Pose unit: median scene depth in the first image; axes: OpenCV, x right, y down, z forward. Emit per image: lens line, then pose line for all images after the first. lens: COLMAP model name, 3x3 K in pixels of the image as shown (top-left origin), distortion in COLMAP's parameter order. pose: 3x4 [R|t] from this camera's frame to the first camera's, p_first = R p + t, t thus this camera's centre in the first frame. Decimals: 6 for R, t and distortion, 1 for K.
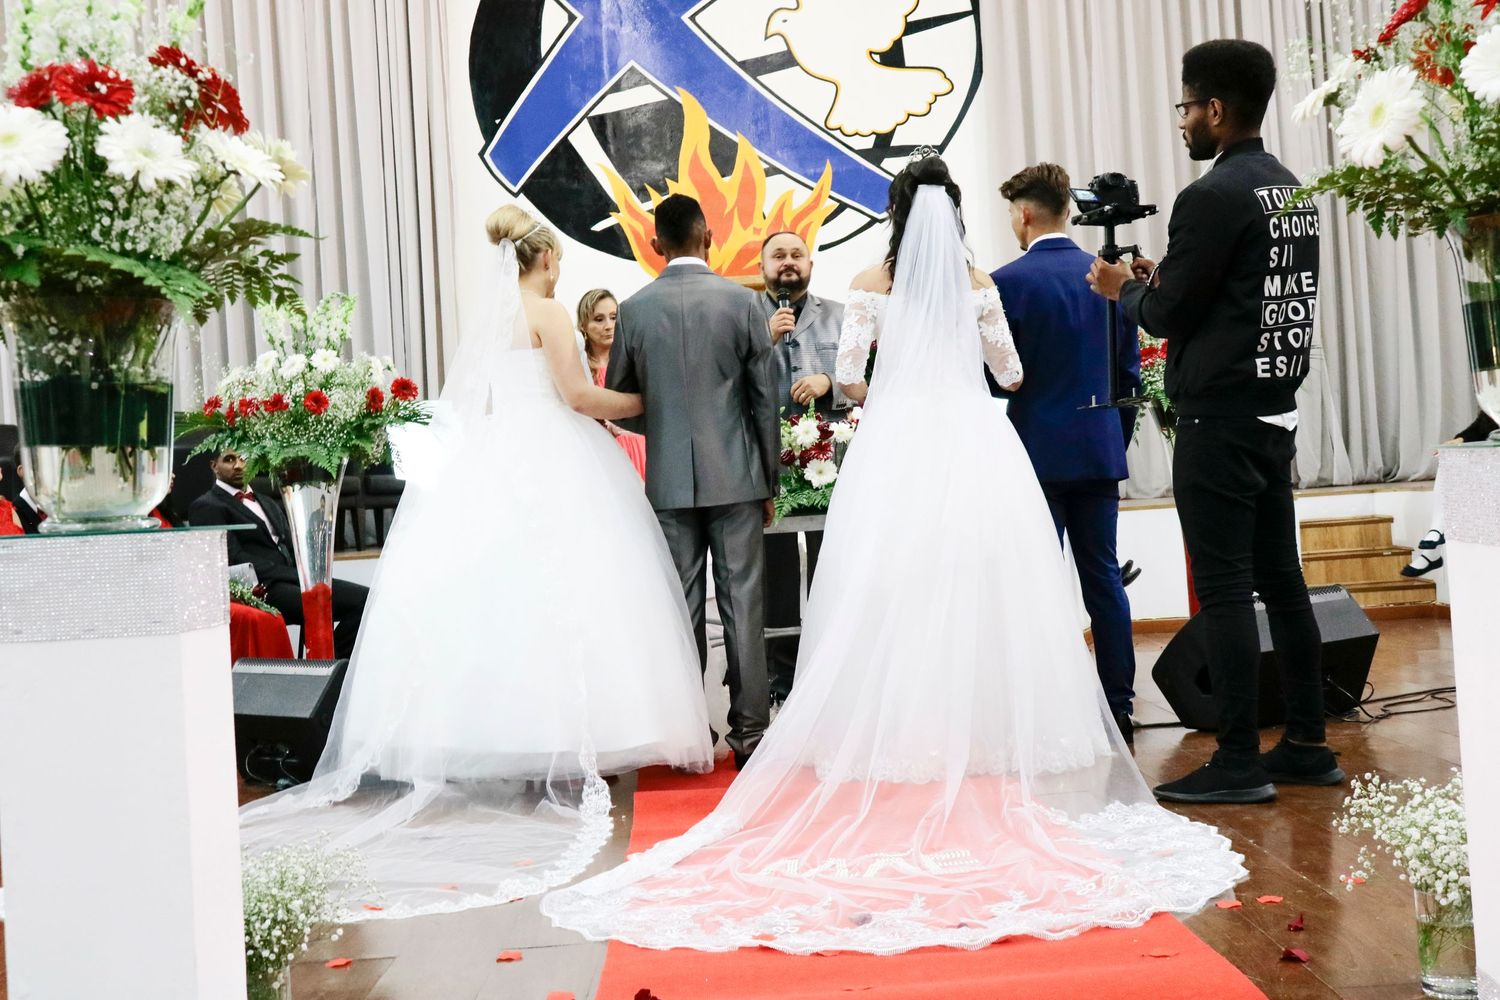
lens RADIAL K [[1874.8, 0, 750.0], [0, 1874.8, 500.0], [0, 0, 1]] dist [0.011063, 0.013157]
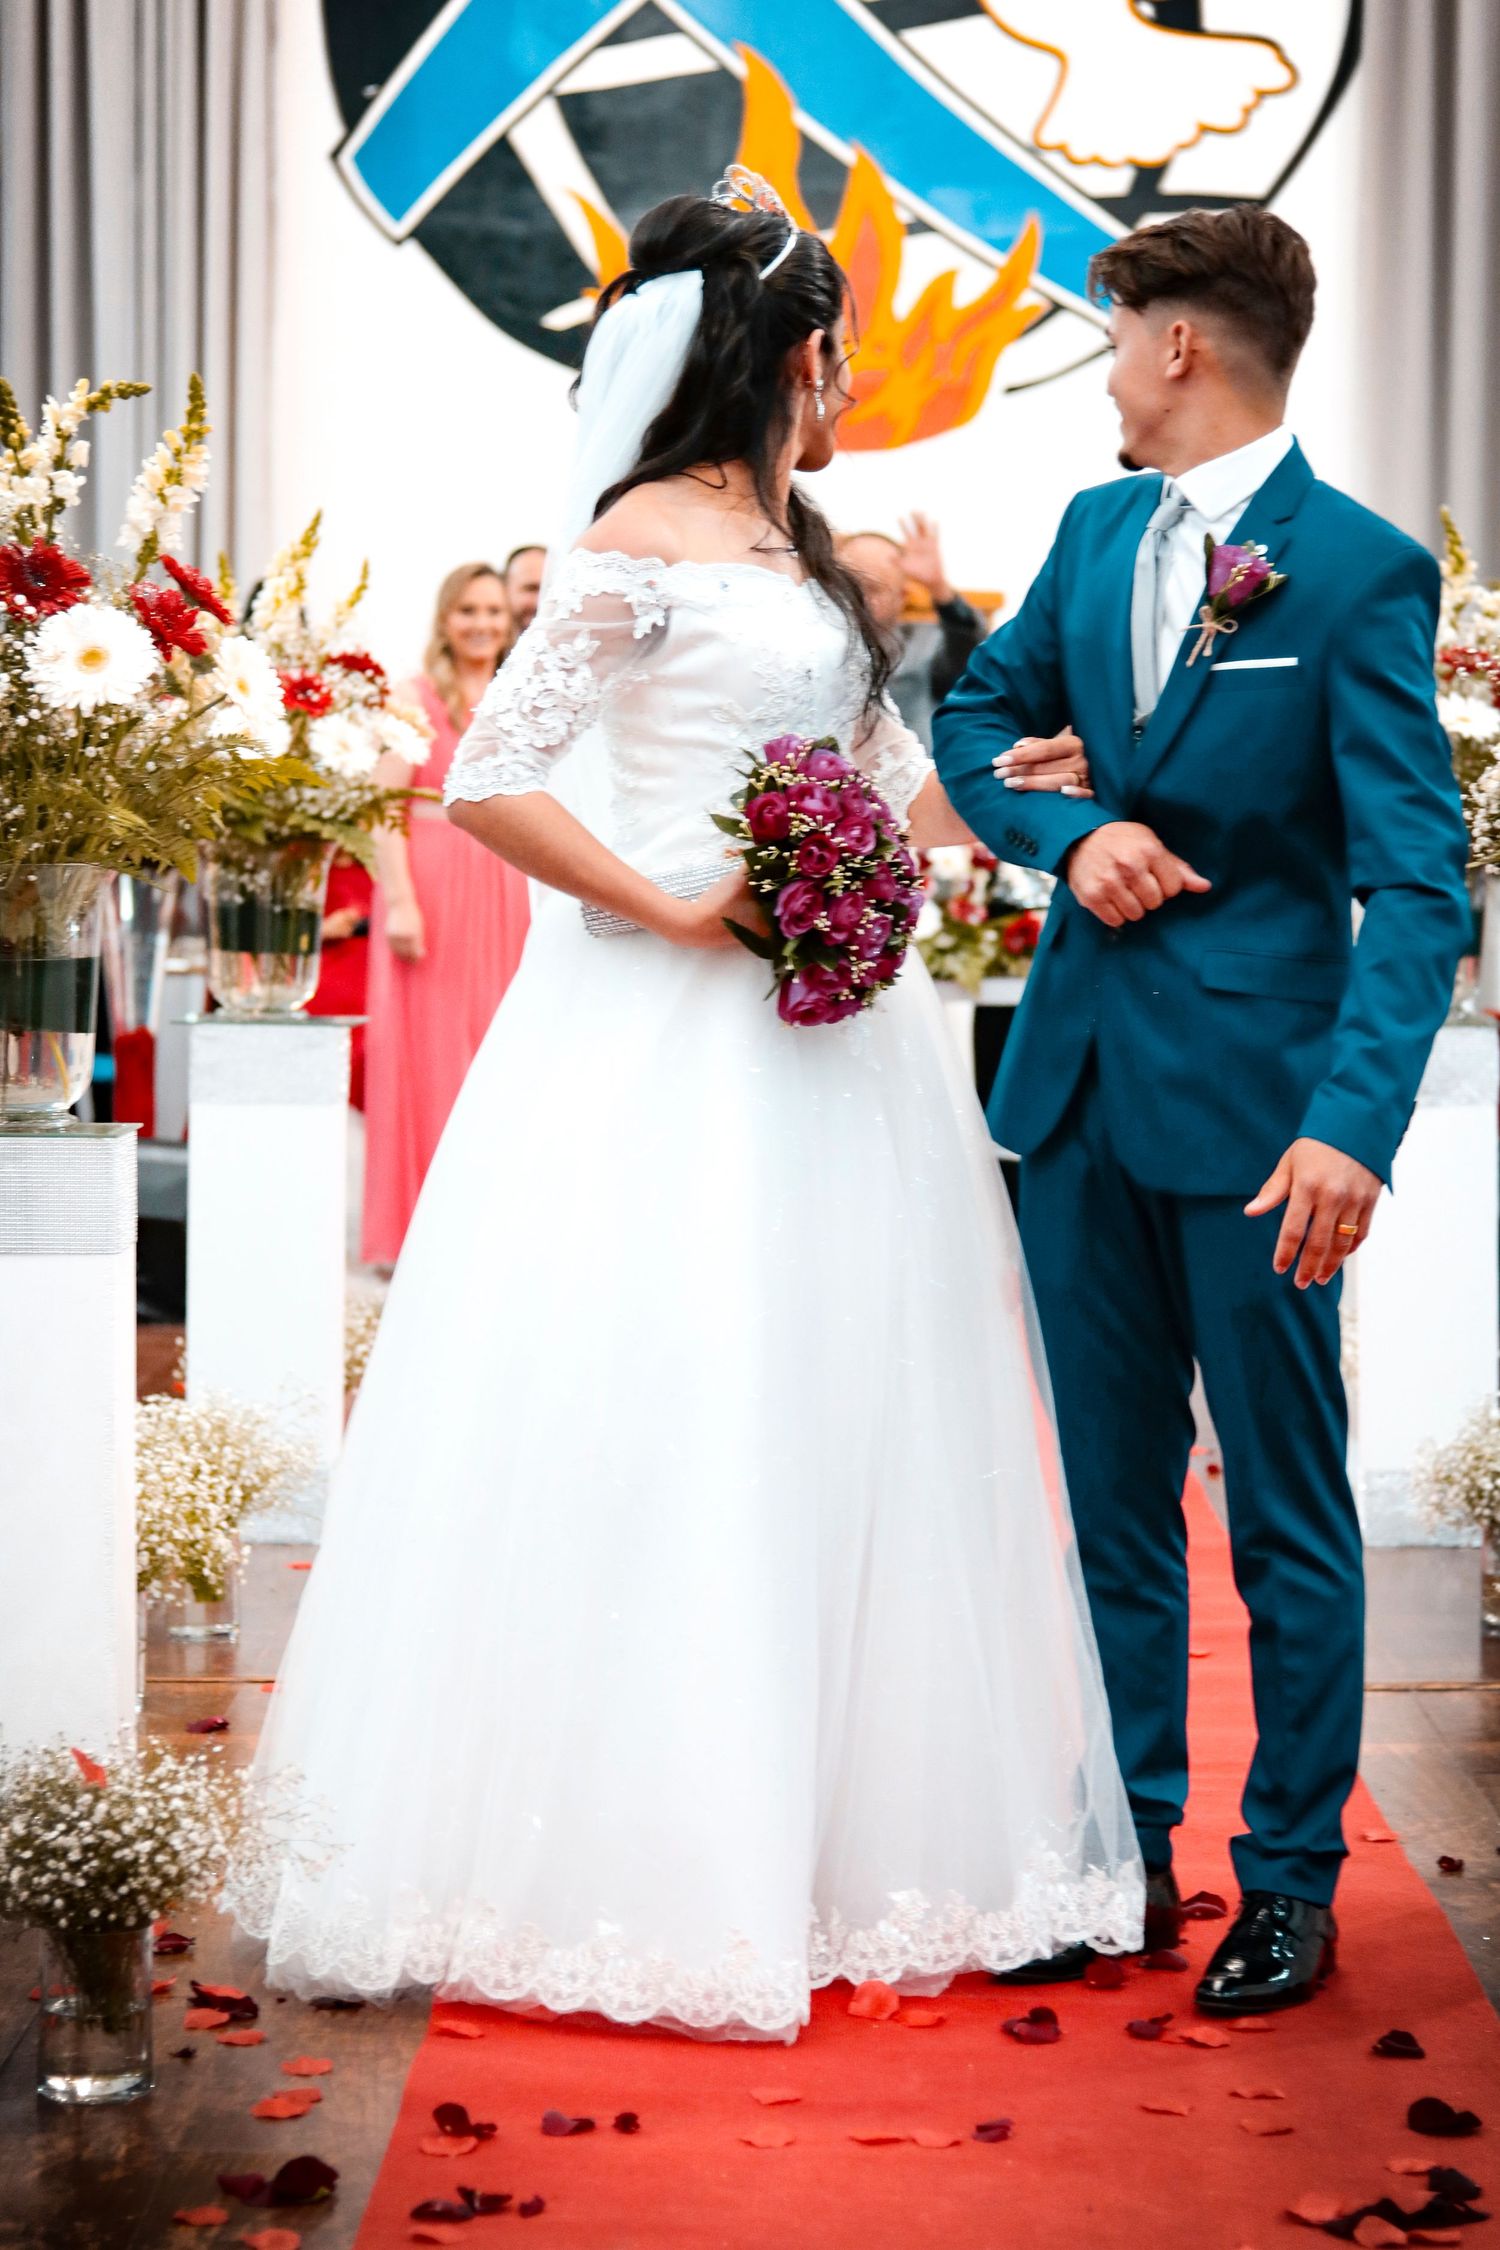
lens RADIAL K [[5189.2, 0, 750.0], [0, 5189.2, 1125.0], [0, 0, 1]] dist [0.002688, 0.016859]
pose [[0.997812, 0.063480, -0.018484, 0.007690], [-0.062200, 0.996067, 0.063105, -0.023372], [0.022418, -0.061818, 0.997836, -0.378990]]
